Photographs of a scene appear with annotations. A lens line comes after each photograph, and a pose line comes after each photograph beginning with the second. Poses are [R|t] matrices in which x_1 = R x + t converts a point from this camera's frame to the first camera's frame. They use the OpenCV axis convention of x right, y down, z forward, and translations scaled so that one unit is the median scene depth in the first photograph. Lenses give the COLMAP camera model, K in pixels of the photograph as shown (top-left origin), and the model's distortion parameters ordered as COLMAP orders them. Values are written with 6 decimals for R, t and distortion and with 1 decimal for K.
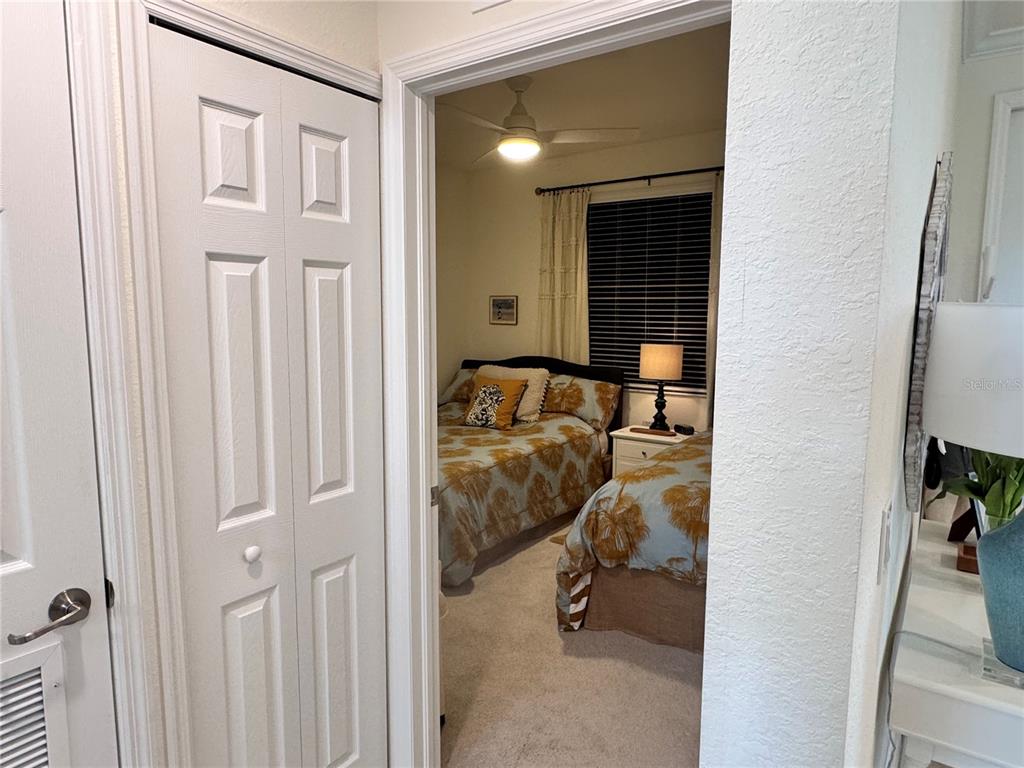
lens RADIAL K [[619.9, 0, 512.0], [0, 619.9, 384.0], [0, 0, 1]] dist [0.001515, 0.000791]
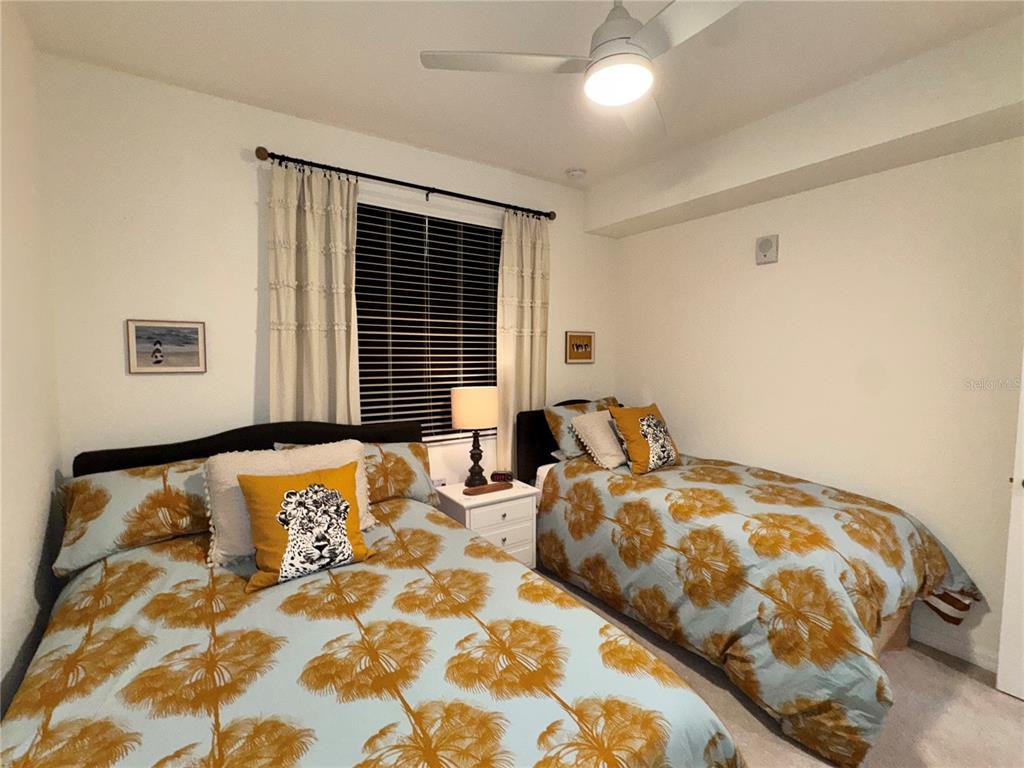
lens RADIAL K [[452.9, 0, 515.0], [0, 452.9, 383.8], [0, 0, 1]] dist [-0.002026, -0.000148]
pose [[0.357898, -0.067991, 0.931282, -0.330321], [0.107382, 0.993726, 0.031282, -0.080858], [-0.927566, 0.088807, 0.362953, 0.697182]]
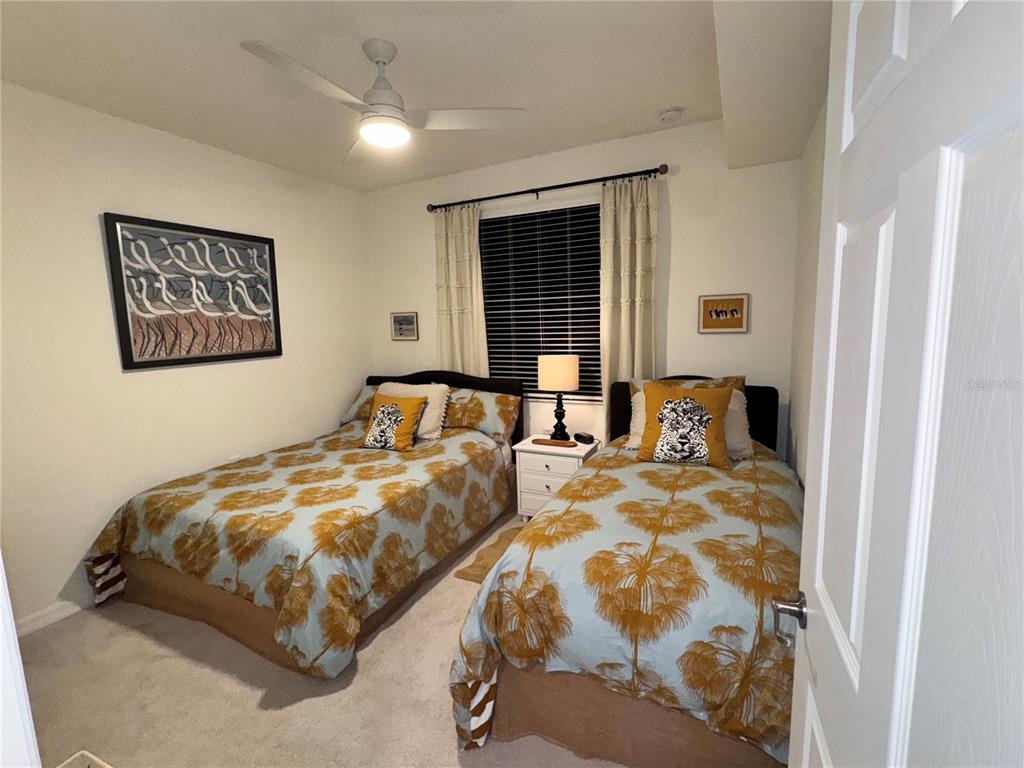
lens RADIAL K [[452.9, 0, 515.0], [0, 452.9, 383.8], [0, 0, 1]] dist [-0.002026, -0.000148]
pose [[0.985239, -0.055932, 0.161786, 0.048010], [0.053414, 0.998375, 0.019879, -0.034833], [-0.162635, -0.010944, 0.986626, 0.271459]]
